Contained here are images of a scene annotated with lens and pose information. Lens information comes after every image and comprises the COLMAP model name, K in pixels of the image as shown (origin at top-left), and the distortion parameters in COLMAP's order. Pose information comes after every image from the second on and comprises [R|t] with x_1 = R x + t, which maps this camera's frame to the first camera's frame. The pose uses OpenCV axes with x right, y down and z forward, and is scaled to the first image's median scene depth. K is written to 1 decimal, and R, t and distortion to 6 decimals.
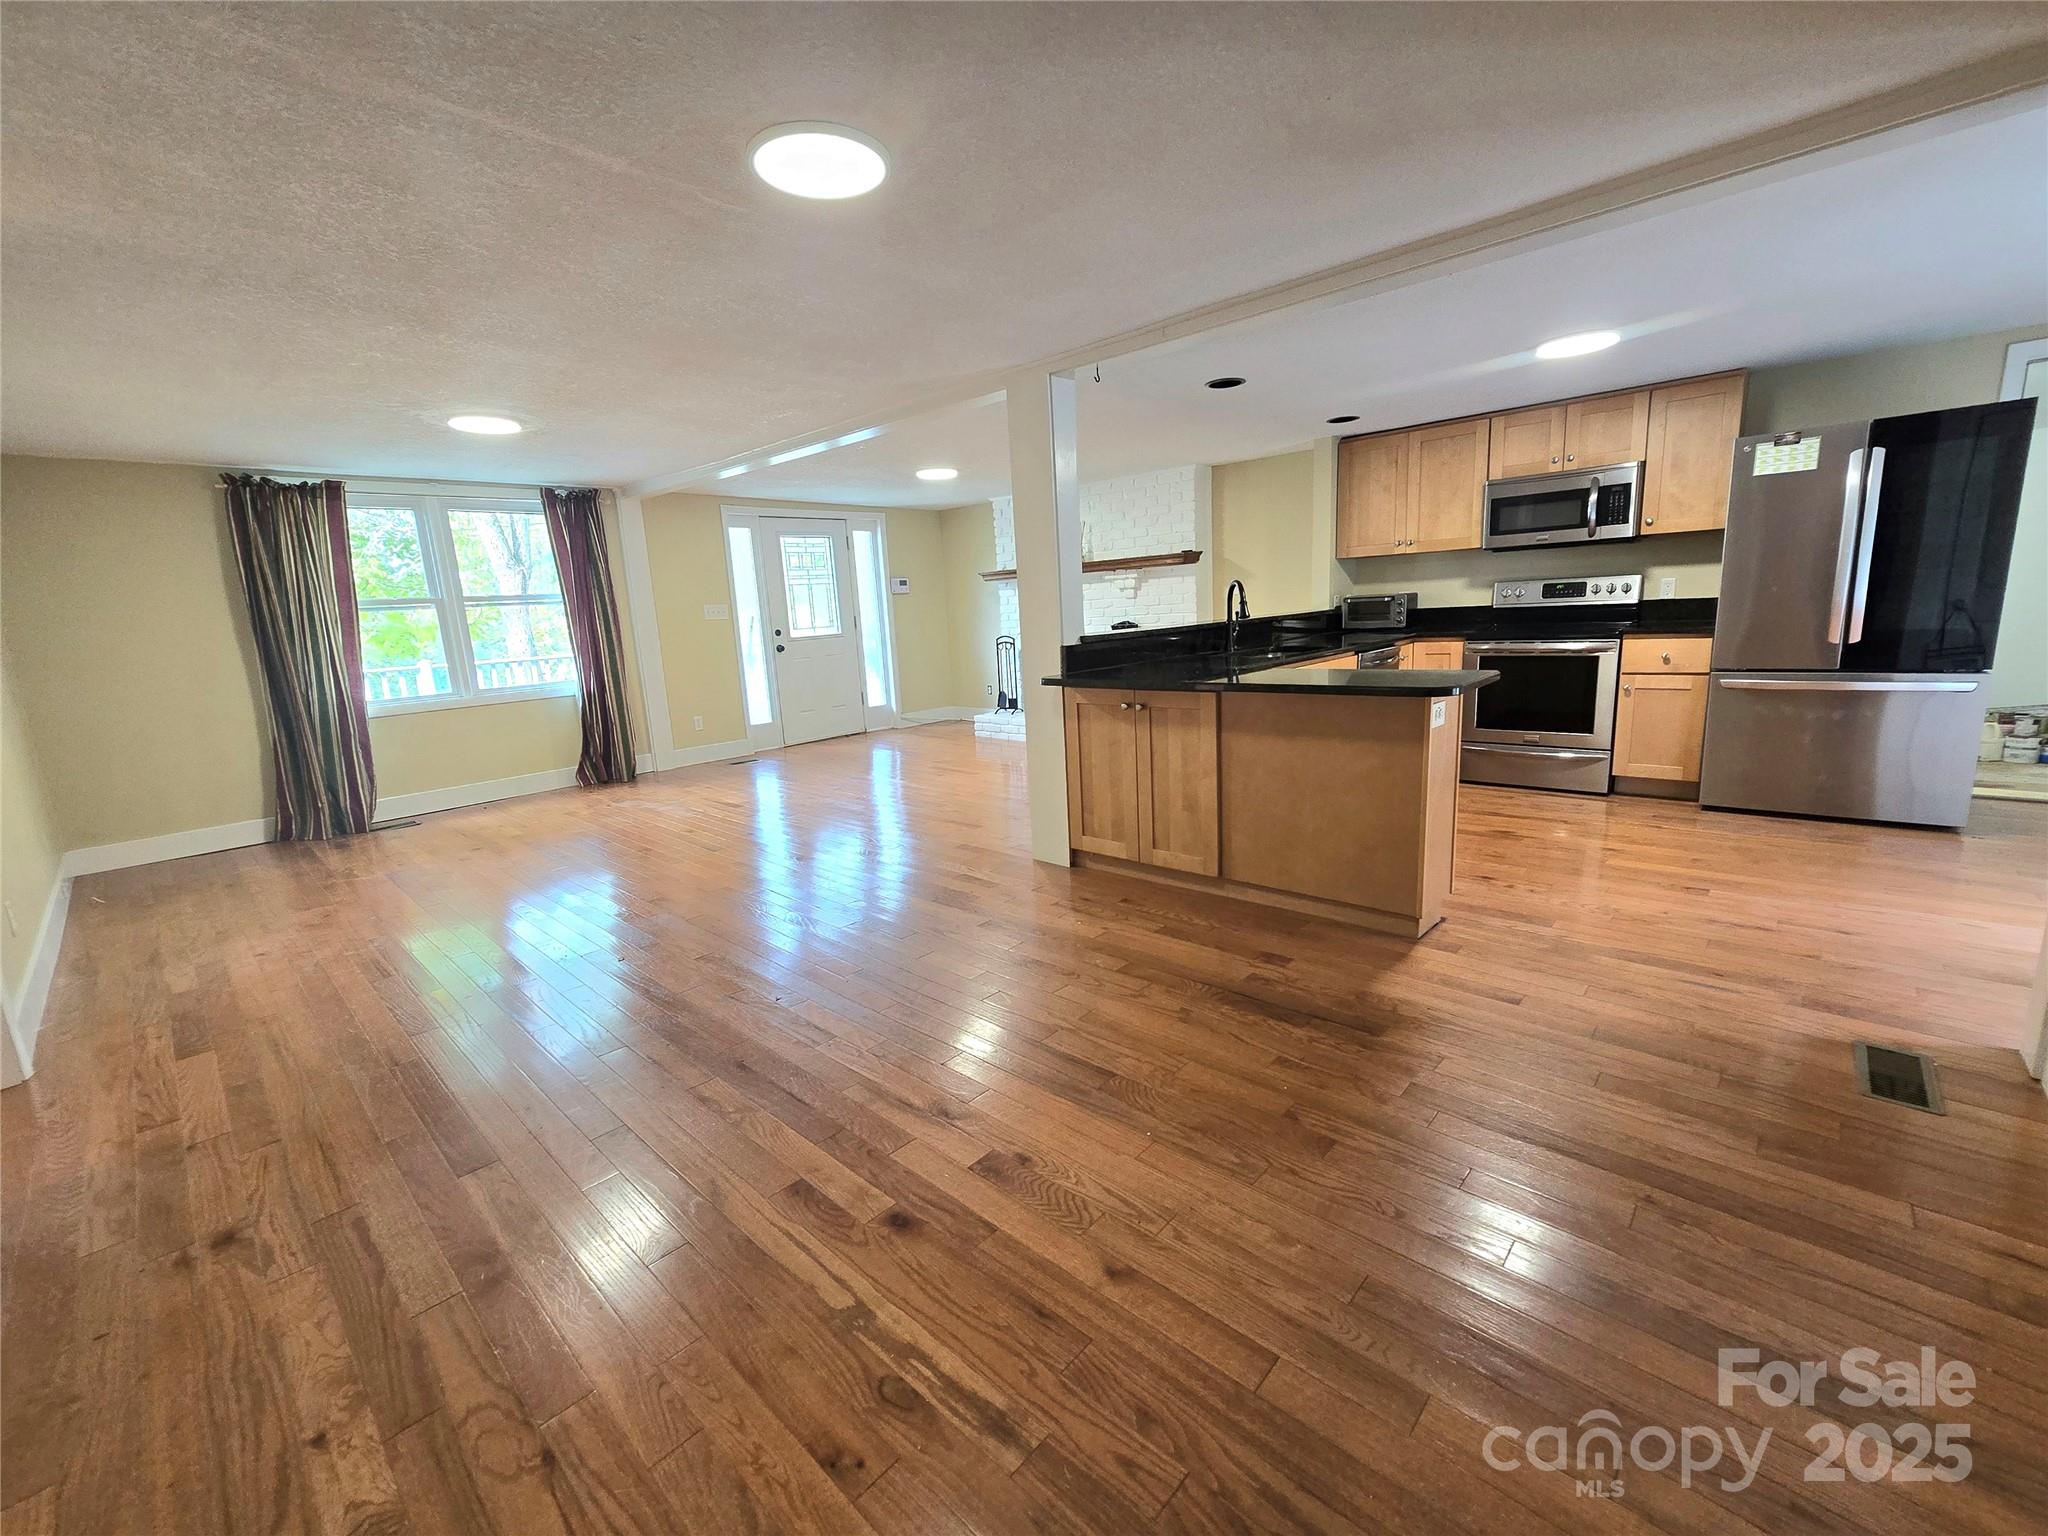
lens RADIAL K [[835.5, 0, 1020.9], [0, 835.5, 776.4], [0, 0, 1]] dist [-0.001762, -0.000401]
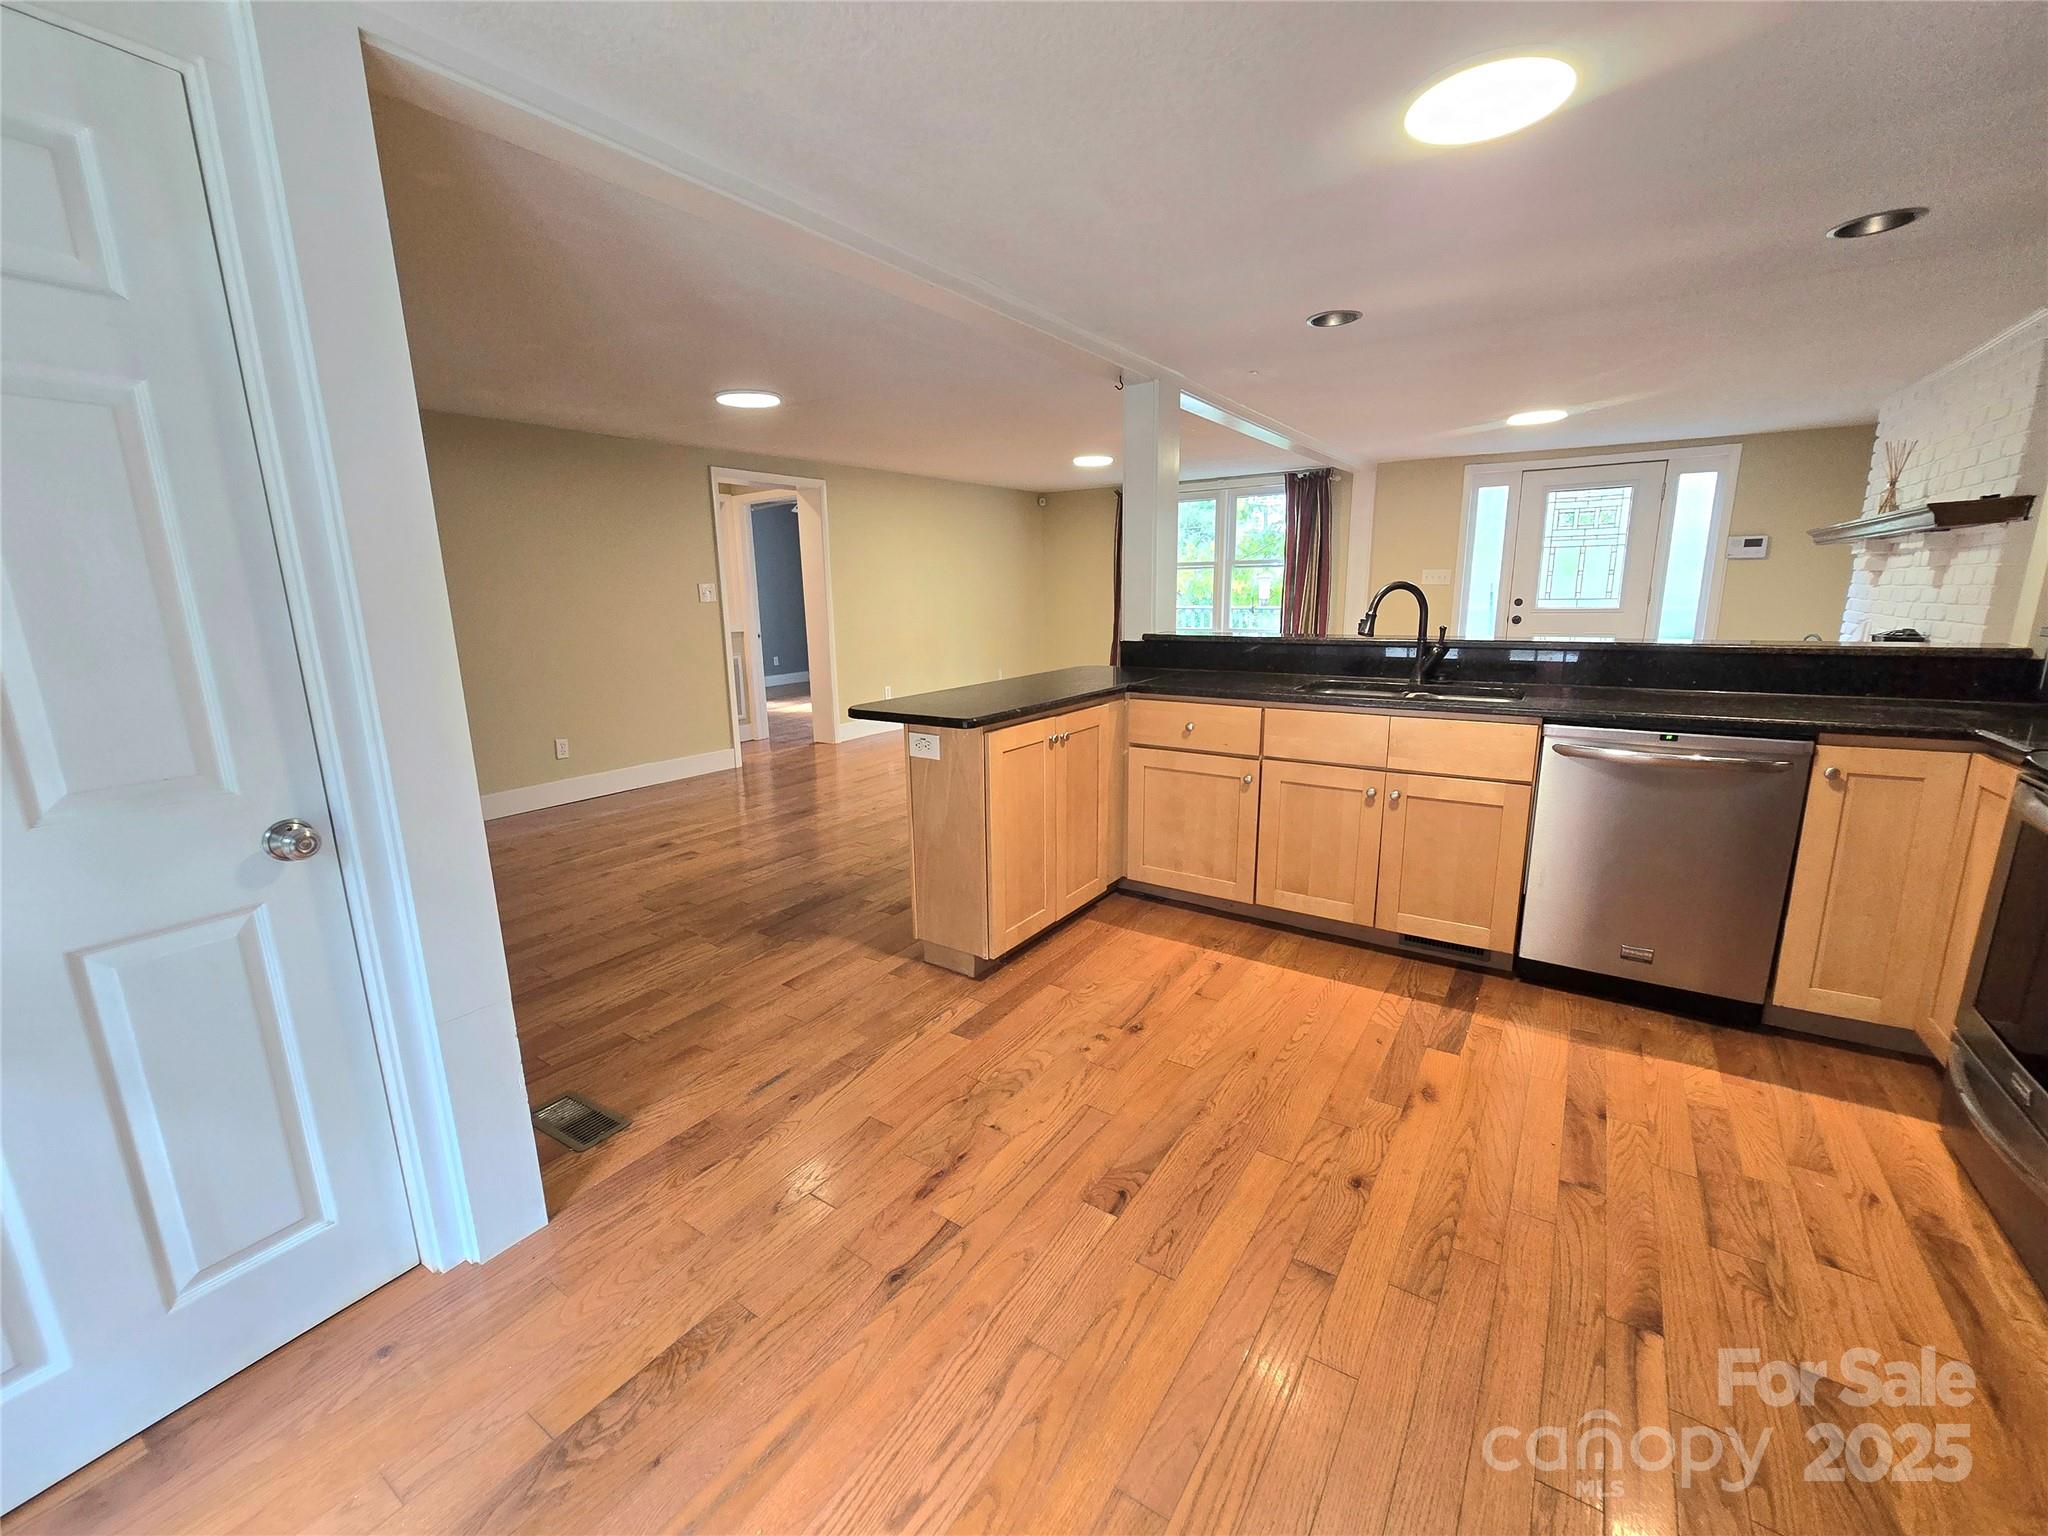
lens RADIAL K [[841.0, 0, 1021.7], [0, 841.0, 769.0], [0, 0, 1]] dist [-0.002330, 0.000321]
pose [[0.156367, 0.262235, -0.952251, 0.825384], [-0.191538, 0.953859, 0.231225, -0.167896], [0.968949, 0.146237, 0.199380, 0.516683]]
